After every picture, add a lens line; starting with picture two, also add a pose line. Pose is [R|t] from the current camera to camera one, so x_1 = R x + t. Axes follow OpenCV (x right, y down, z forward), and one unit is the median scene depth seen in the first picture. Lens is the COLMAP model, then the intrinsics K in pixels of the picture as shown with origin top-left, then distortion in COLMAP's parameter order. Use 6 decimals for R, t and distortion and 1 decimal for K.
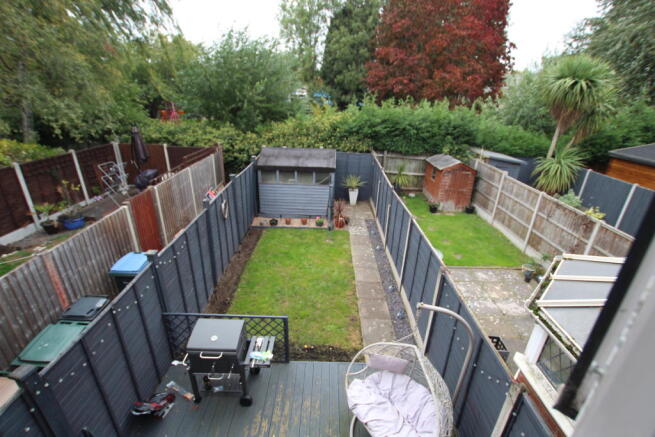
lens RADIAL K [[308.4, 0, 331.4], [0, 308.4, 229.3], [0, 0, 1]] dist [-0.025062, 0.000635]
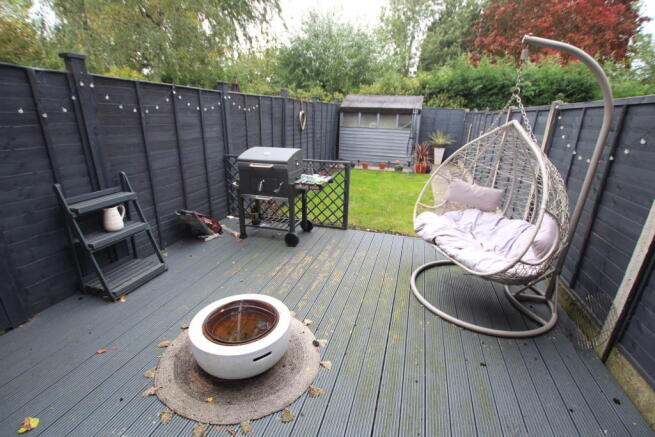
lens RADIAL K [[304.1, 0, 329.3], [0, 304.1, 227.5], [0, 0, 1]] dist [-0.025776, 0.000451]
pose [[0.959886, 0.091494, -0.265042, 0.017438], [-0.112807, 0.991402, -0.066311, 0.206005], [0.256696, 0.093550, 0.961954, 0.069019]]
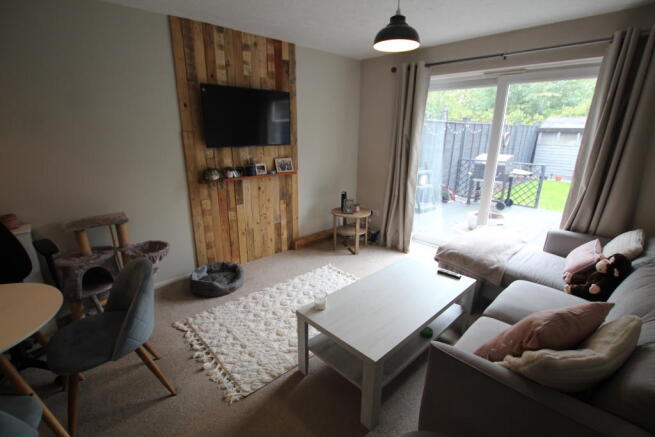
lens RADIAL K [[304.1, 0, 329.3], [0, 304.1, 227.5], [0, 0, 1]] dist [-0.025776, 0.000451]
pose [[0.678037, 0.193600, -0.709074, 0.081035], [-0.289725, 0.956980, -0.015757, 0.335922], [0.675519, 0.216120, 0.704958, -0.218215]]
